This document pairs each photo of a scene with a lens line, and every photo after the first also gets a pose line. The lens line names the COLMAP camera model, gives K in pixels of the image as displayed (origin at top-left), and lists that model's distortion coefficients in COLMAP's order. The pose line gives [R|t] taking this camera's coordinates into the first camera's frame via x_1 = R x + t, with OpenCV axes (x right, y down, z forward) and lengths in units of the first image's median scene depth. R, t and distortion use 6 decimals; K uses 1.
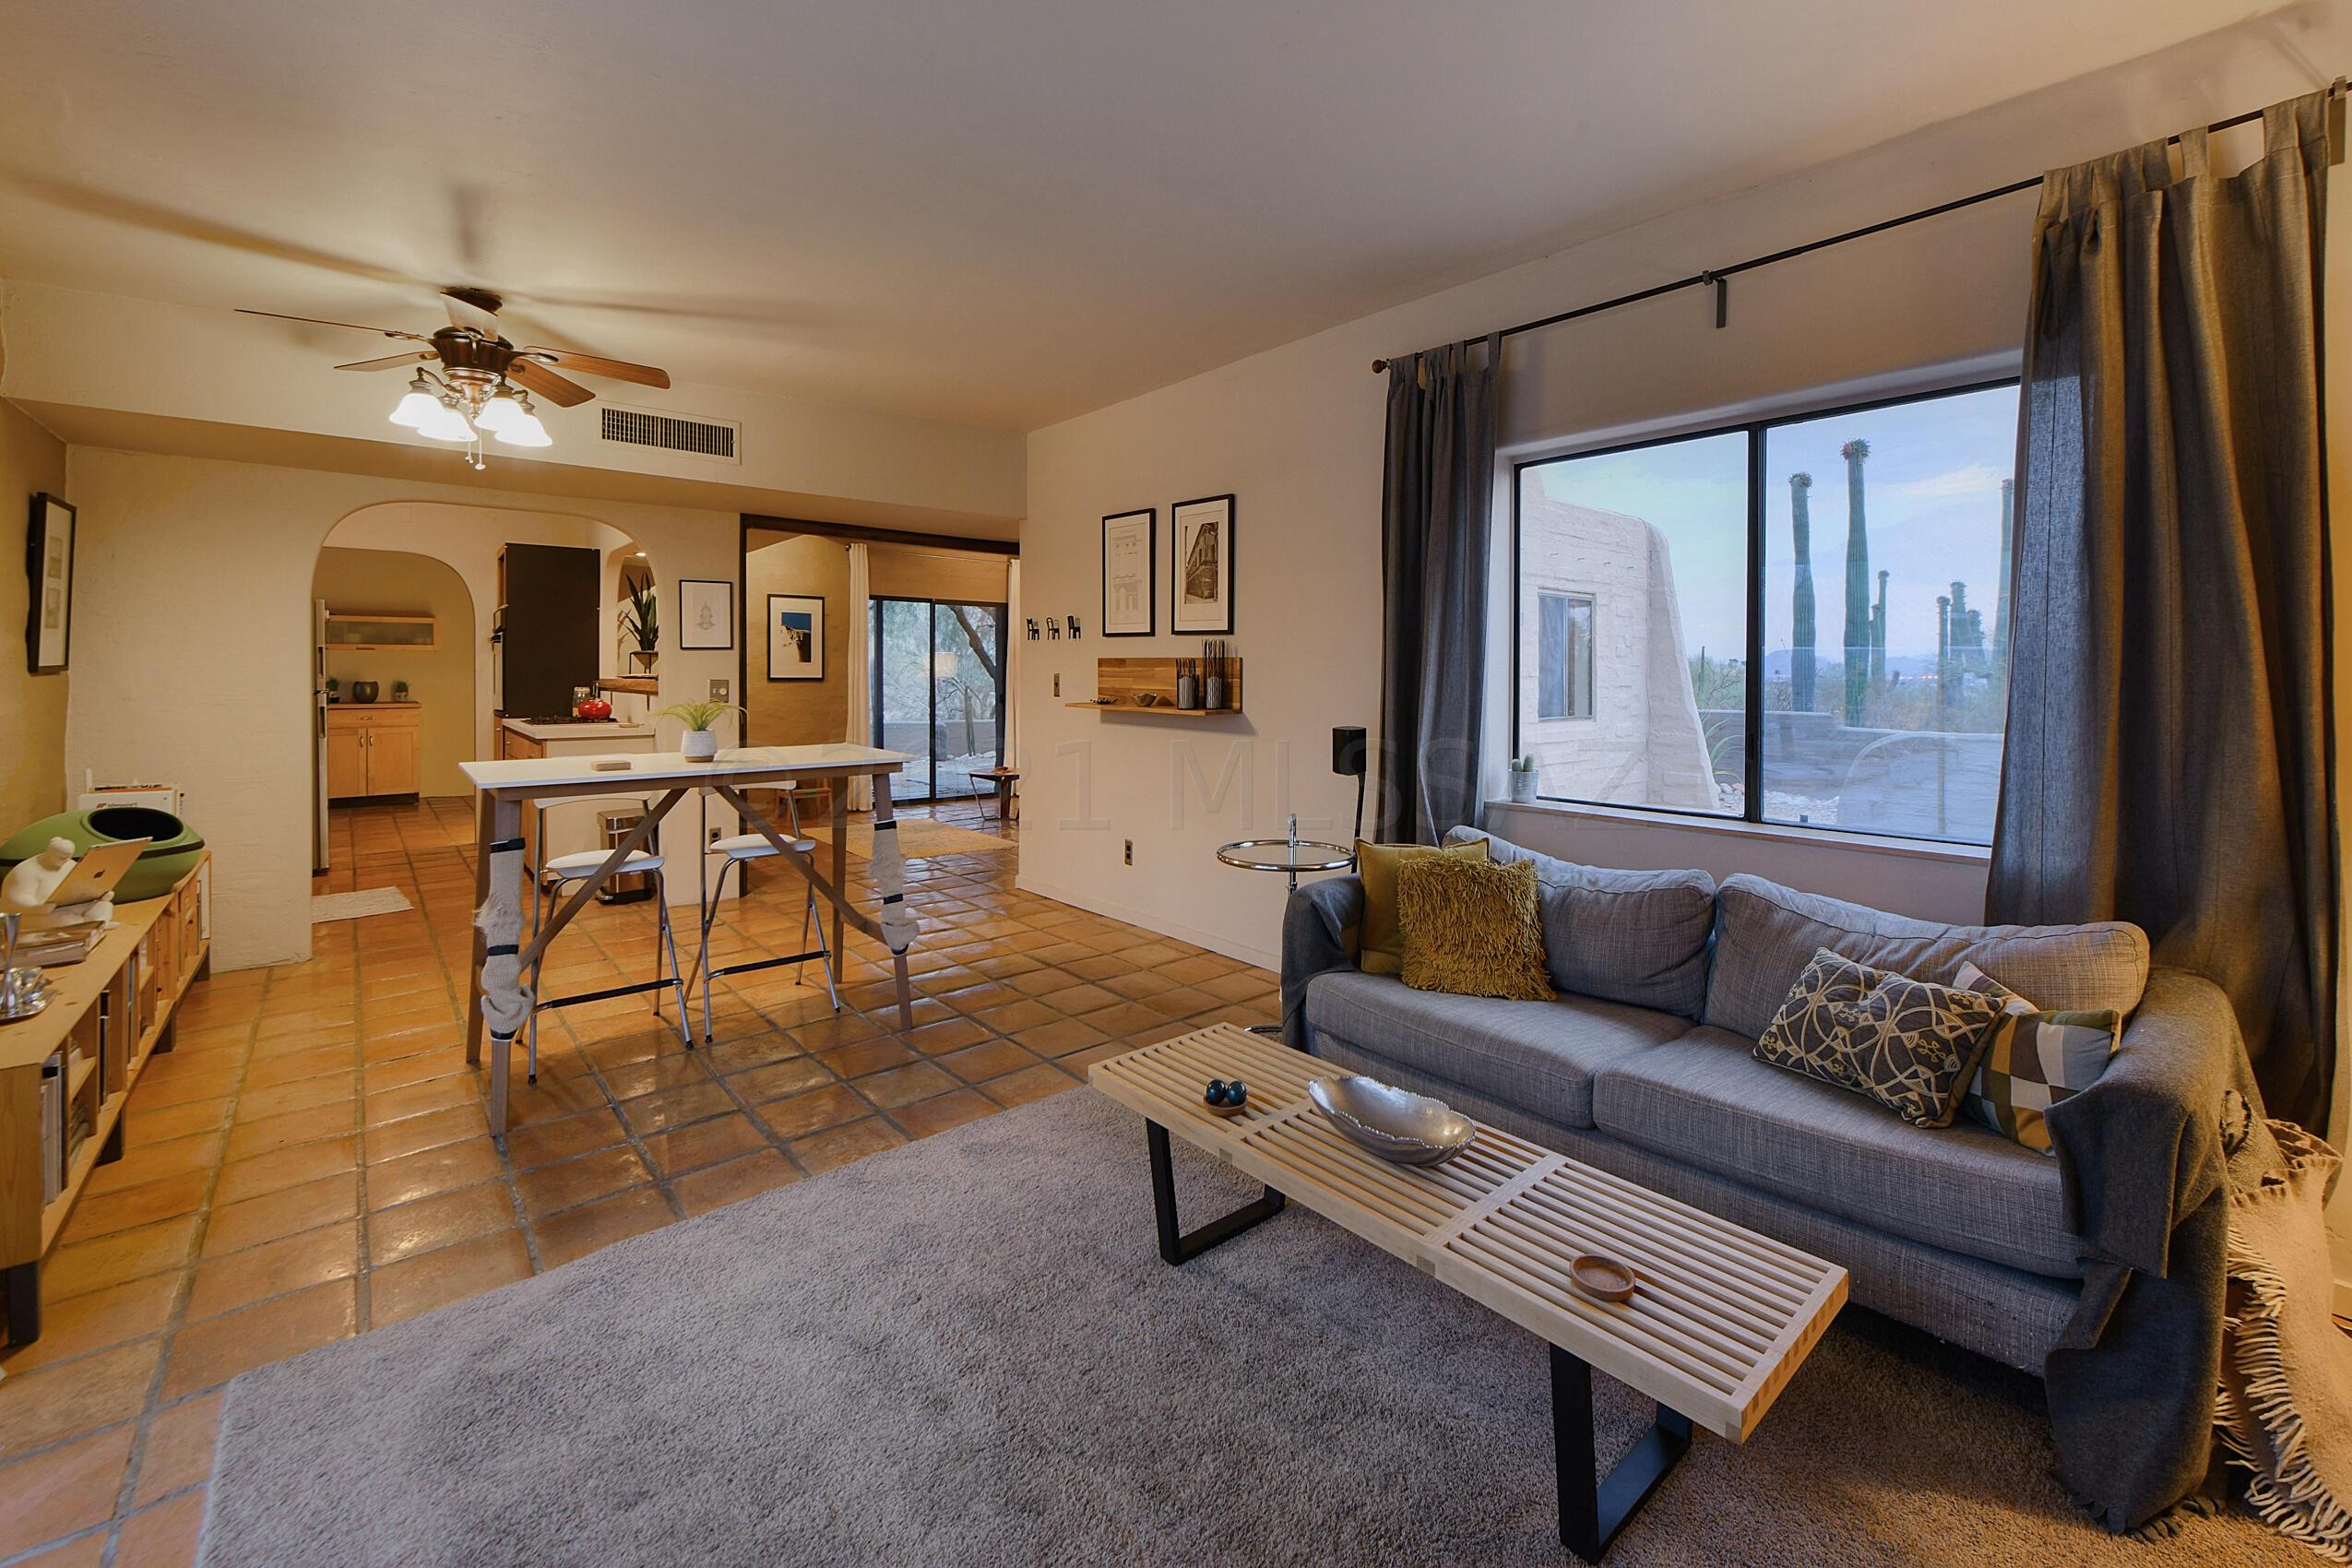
lens RADIAL K [[947.1, 0, 1079.2], [0, 947.1, 675.7], [0, 0, 1]] dist [-0.002176, -0.000187]
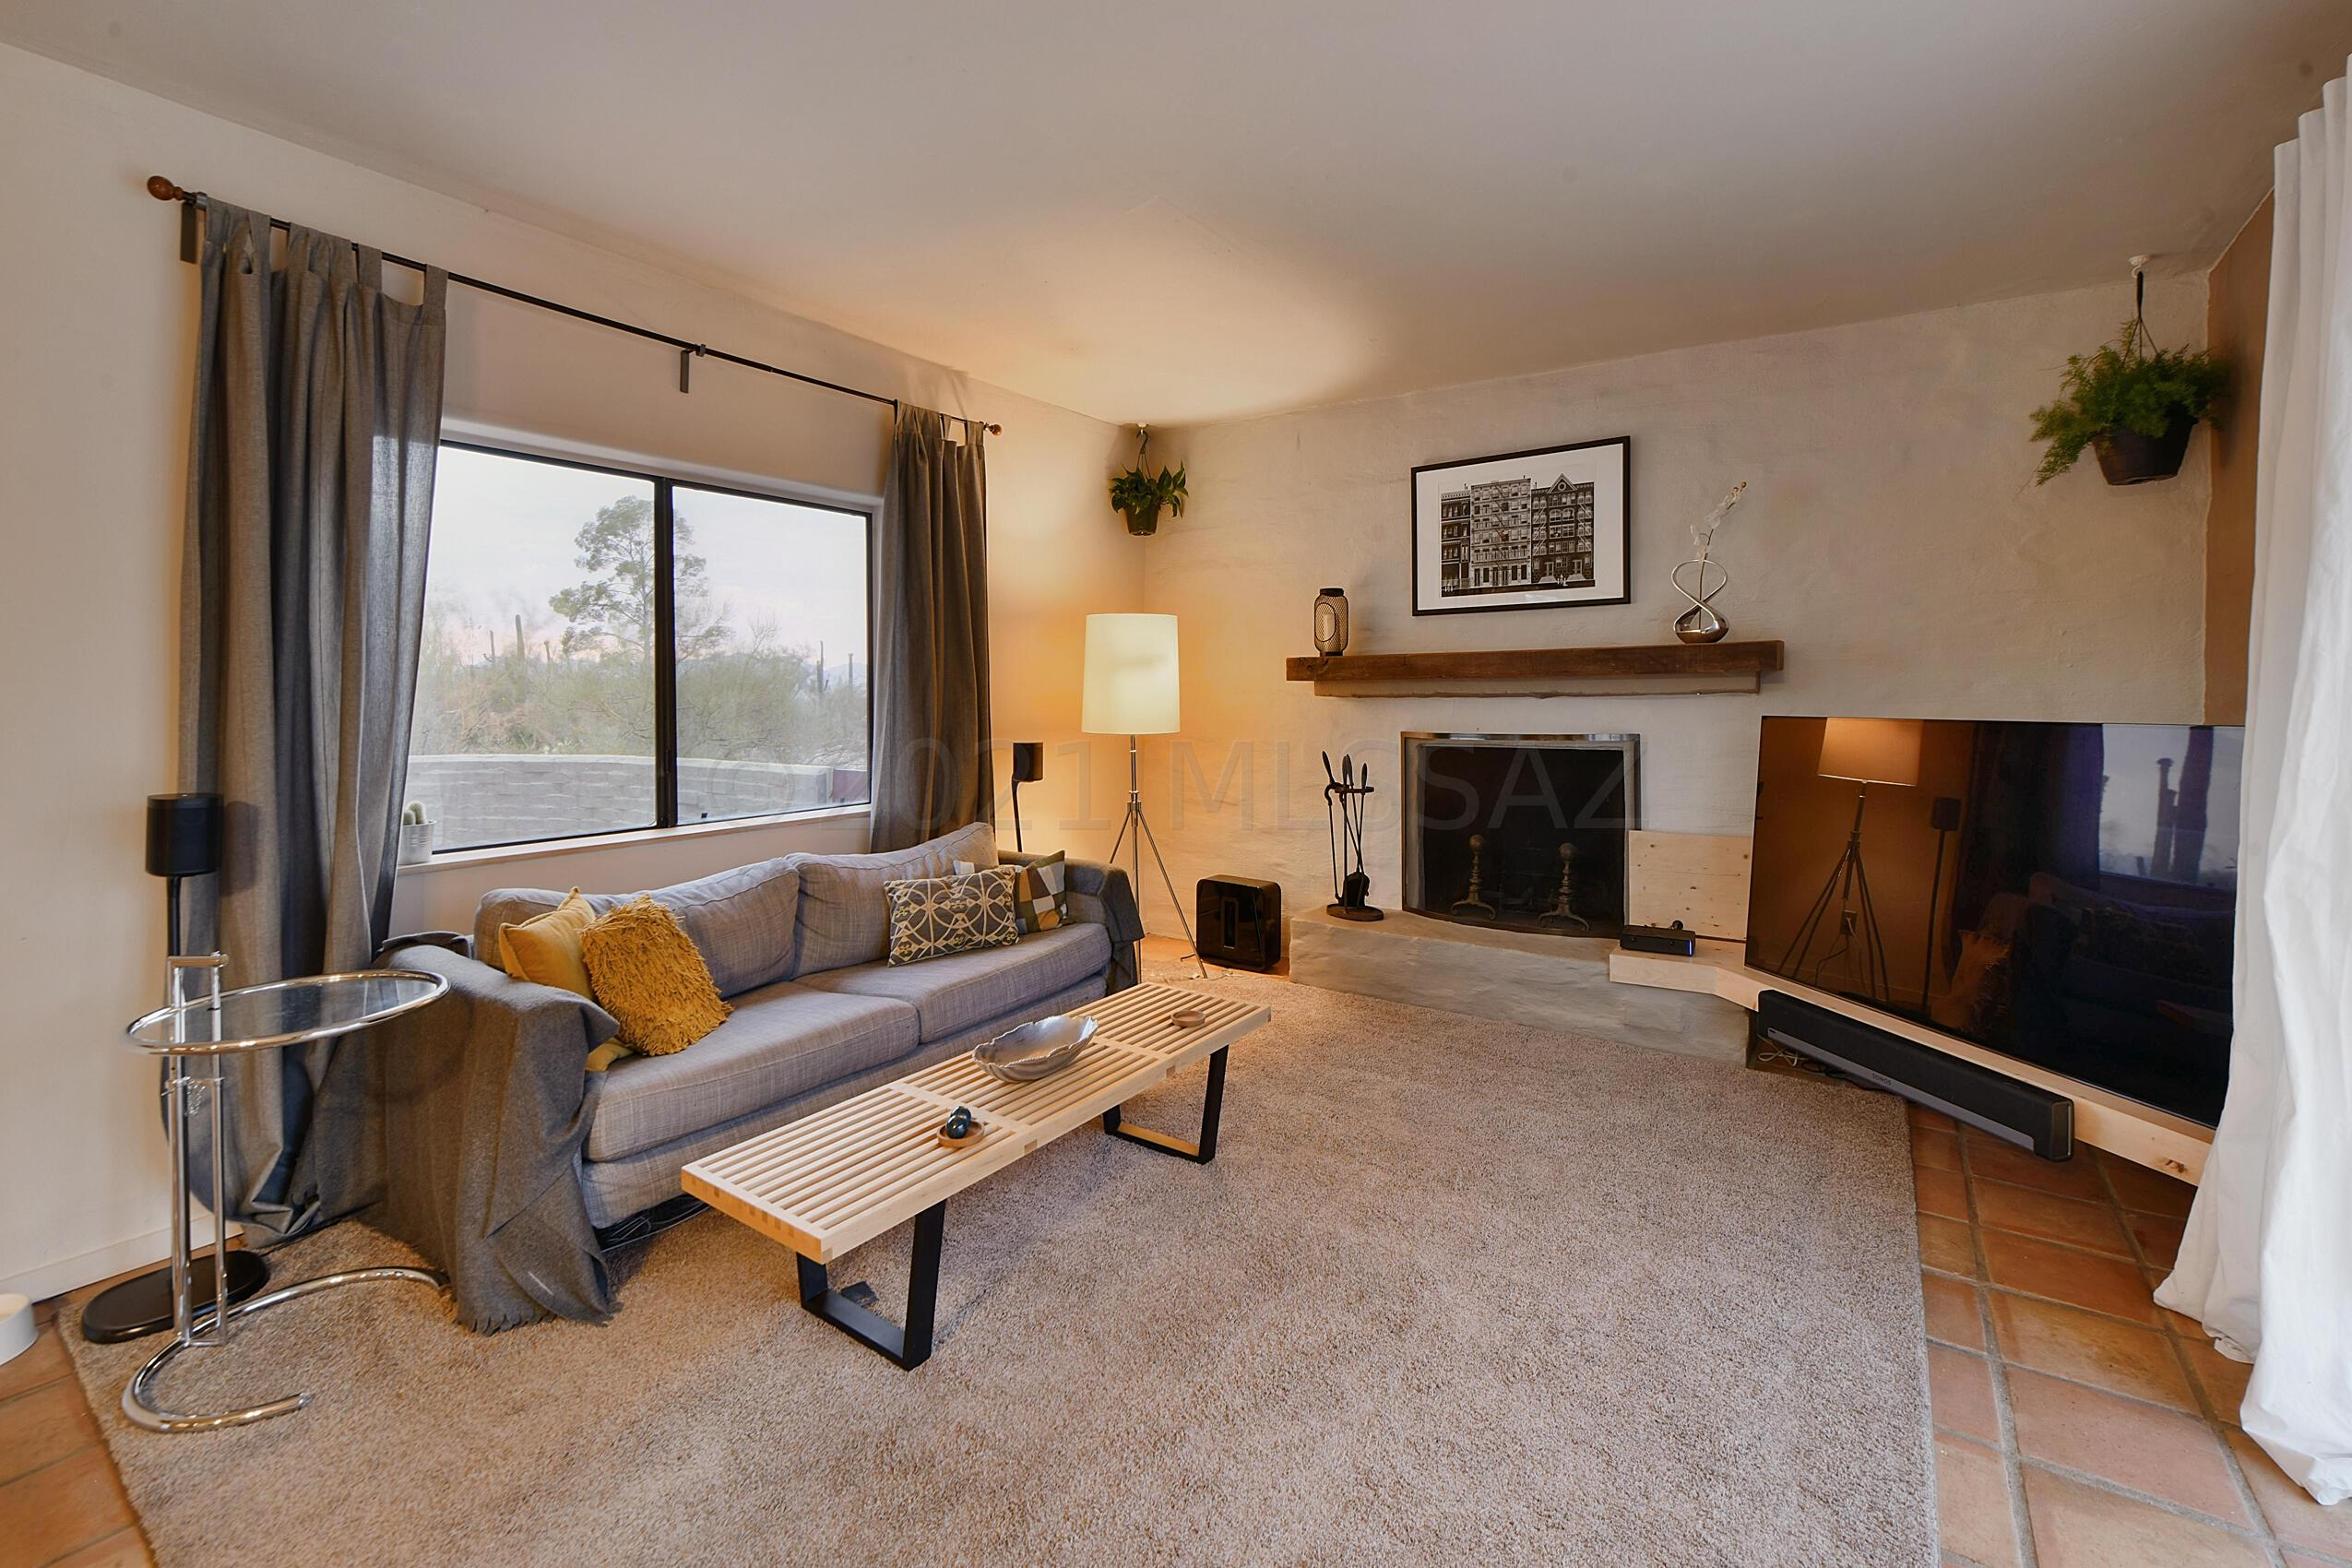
lens RADIAL K [[992.9, 0, 1179.8], [0, 992.9, 712.0], [0, 0, 1]] dist [0.001930, 0.000178]
pose [[-0.273586, -0.013019, 0.961759, -0.254807], [0.012811, 0.999770, 0.017178, 0.001238], [-0.961762, 0.017021, -0.273356, 0.304206]]
